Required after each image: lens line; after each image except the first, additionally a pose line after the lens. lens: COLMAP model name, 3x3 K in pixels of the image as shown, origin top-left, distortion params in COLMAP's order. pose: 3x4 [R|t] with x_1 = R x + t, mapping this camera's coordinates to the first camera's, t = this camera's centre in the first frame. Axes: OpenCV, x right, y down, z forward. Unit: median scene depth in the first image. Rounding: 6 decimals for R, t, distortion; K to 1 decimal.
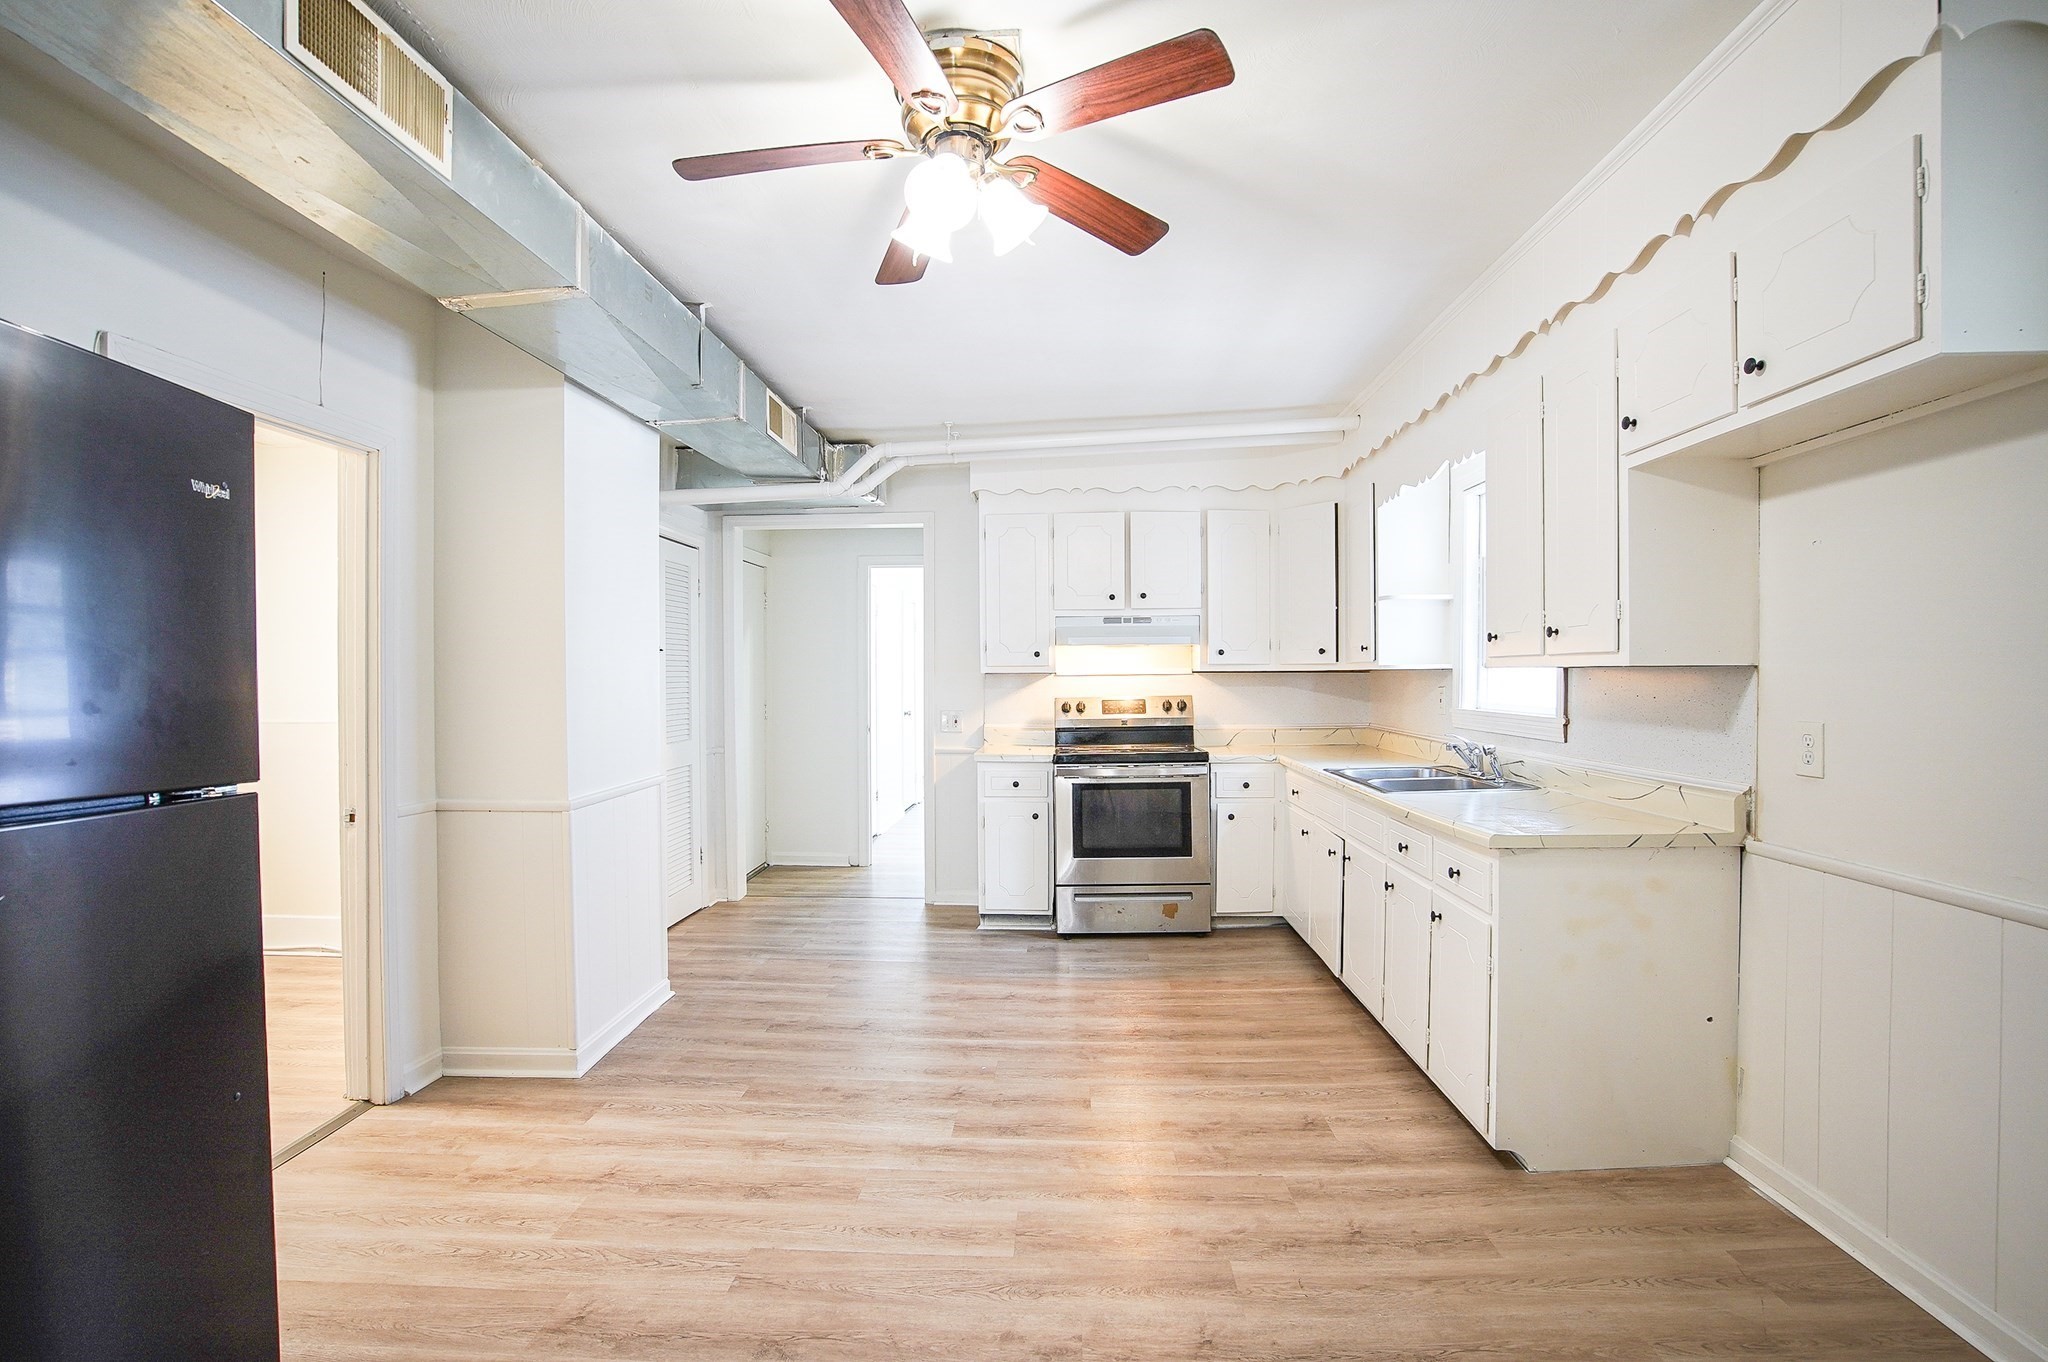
lens RADIAL K [[936.3, 0, 1035.7], [0, 936.3, 686.4], [0, 0, 1]] dist [-0.001649, -0.000203]
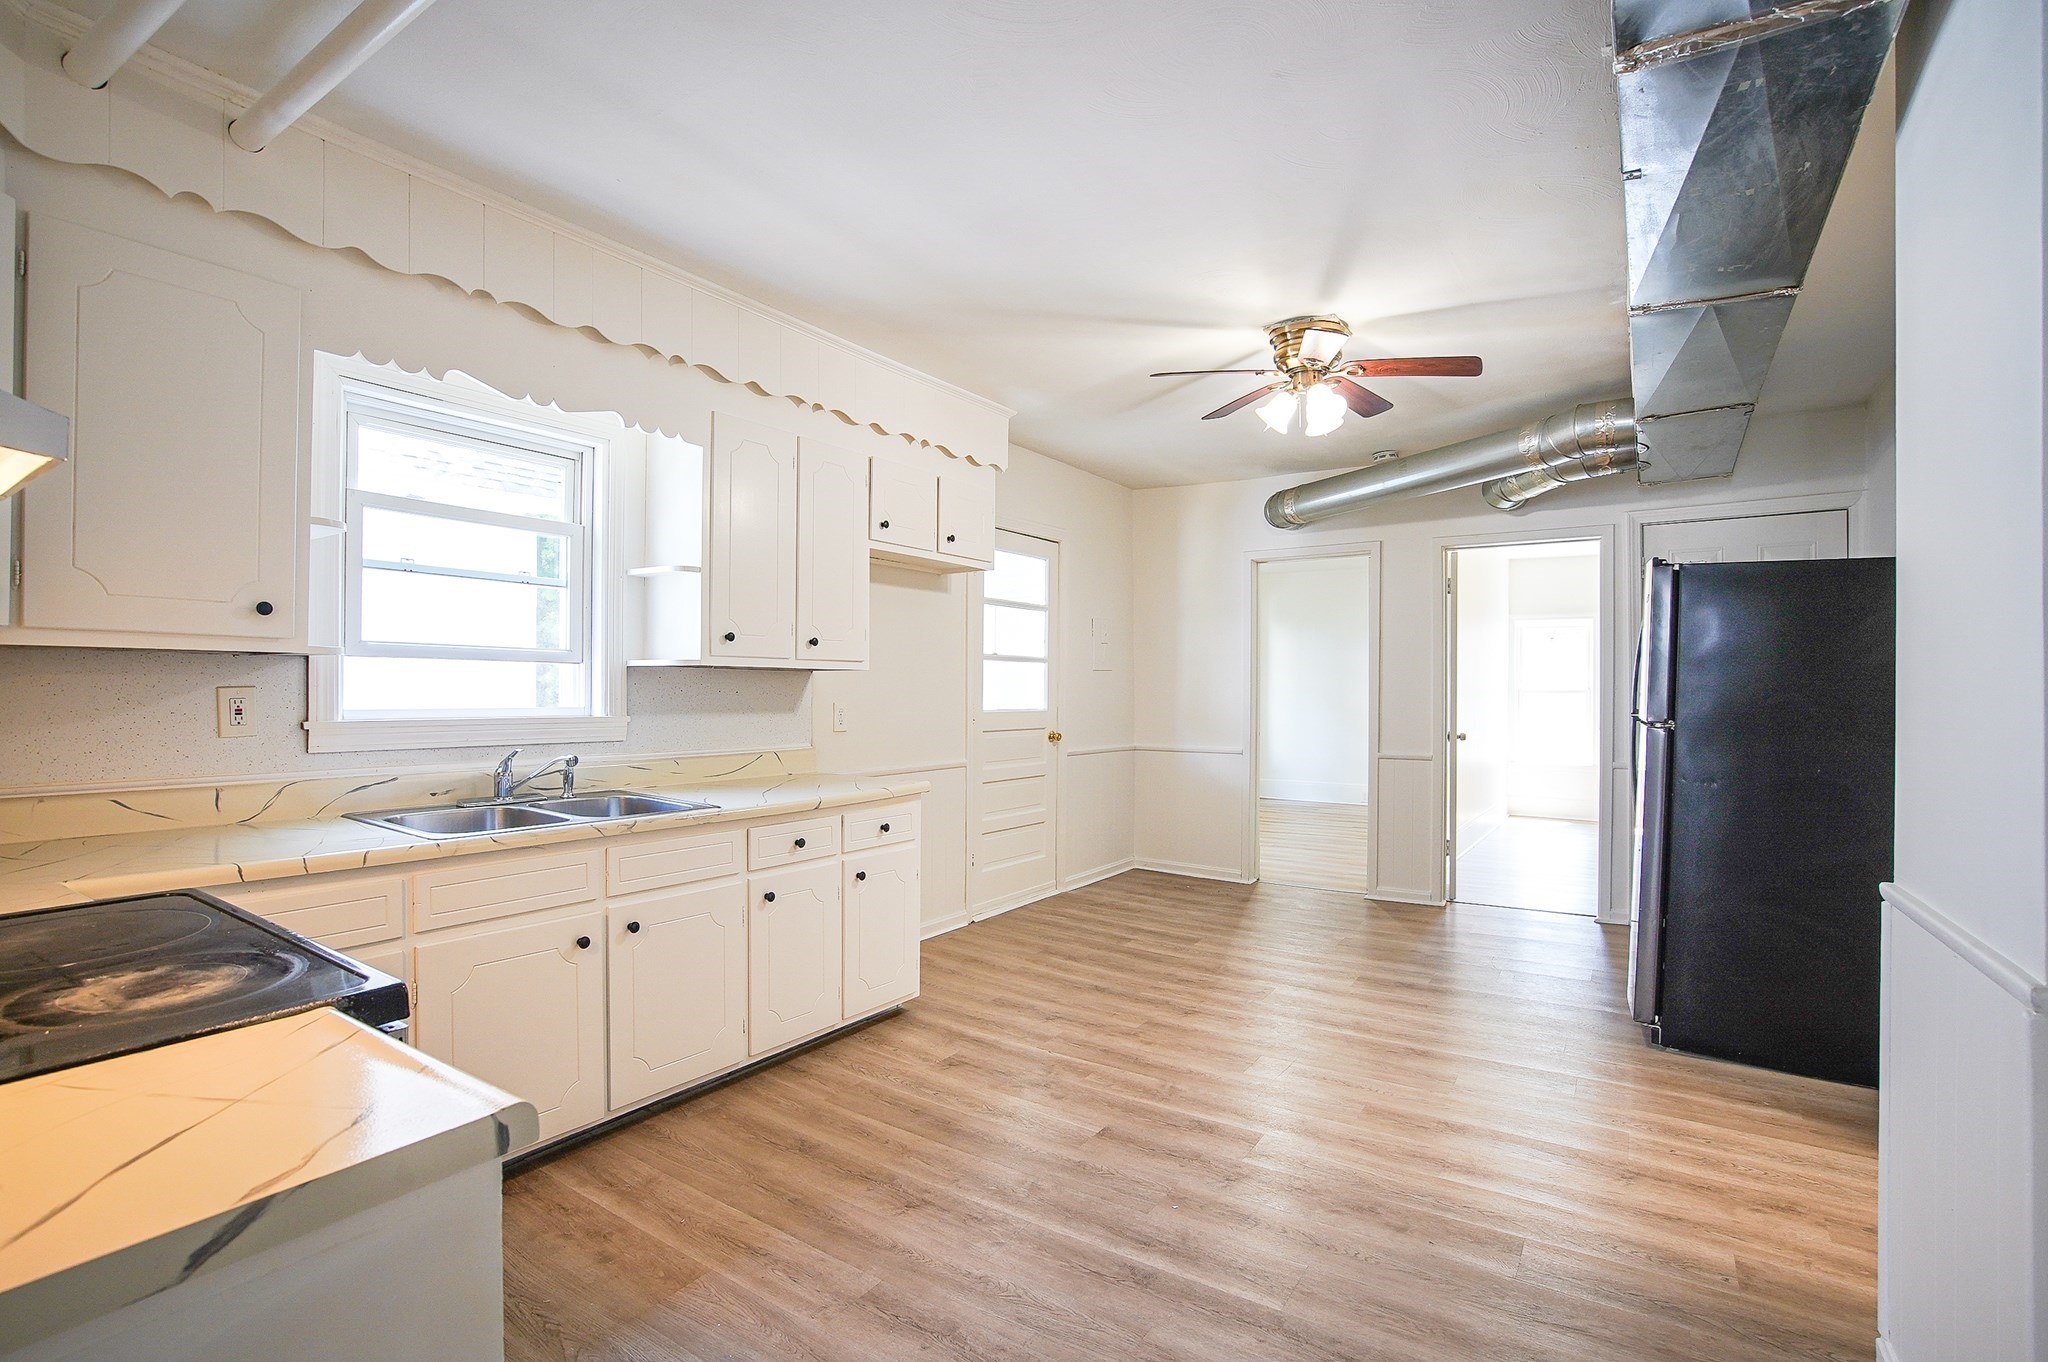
lens RADIAL K [[936.3, 0, 1035.7], [0, 936.3, 686.4], [0, 0, 1]] dist [-0.001649, -0.000203]
pose [[-0.849411, 0.004477, 0.527713, -0.374913], [0.004284, 0.999990, -0.001587, 0.006813], [-0.527715, 0.000913, -0.849421, 1.800824]]
